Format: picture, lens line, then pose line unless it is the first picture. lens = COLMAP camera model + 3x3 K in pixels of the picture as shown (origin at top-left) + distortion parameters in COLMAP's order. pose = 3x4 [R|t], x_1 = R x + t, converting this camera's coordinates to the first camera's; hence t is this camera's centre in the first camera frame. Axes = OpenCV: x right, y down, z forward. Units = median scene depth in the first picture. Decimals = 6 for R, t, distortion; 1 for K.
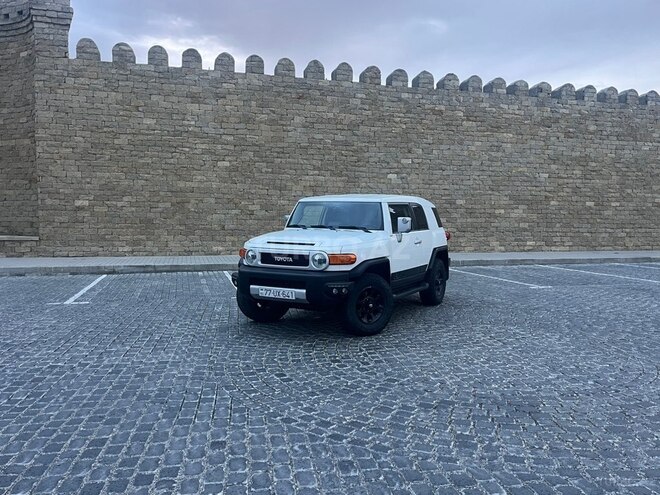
lens RADIAL K [[532.6, 0, 335.3], [0, 532.6, 248.5], [0, 0, 1]] dist [0.079242, -0.105182]
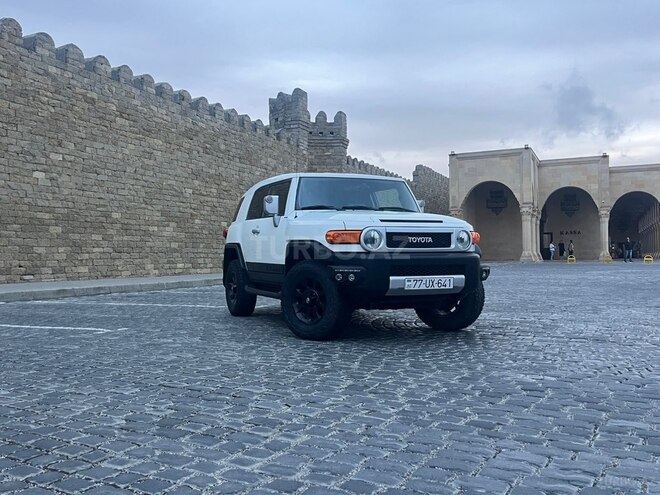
lens RADIAL K [[612.6, 0, 327.2], [0, 612.6, 249.4], [0, 0, 1]] dist [0.016376, -0.000432]
pose [[0.637616, -0.002340, 0.770351, -0.309473], [0.054268, 0.997647, -0.041887, 0.022651], [-0.768441, 0.068513, 0.636243, 0.193373]]
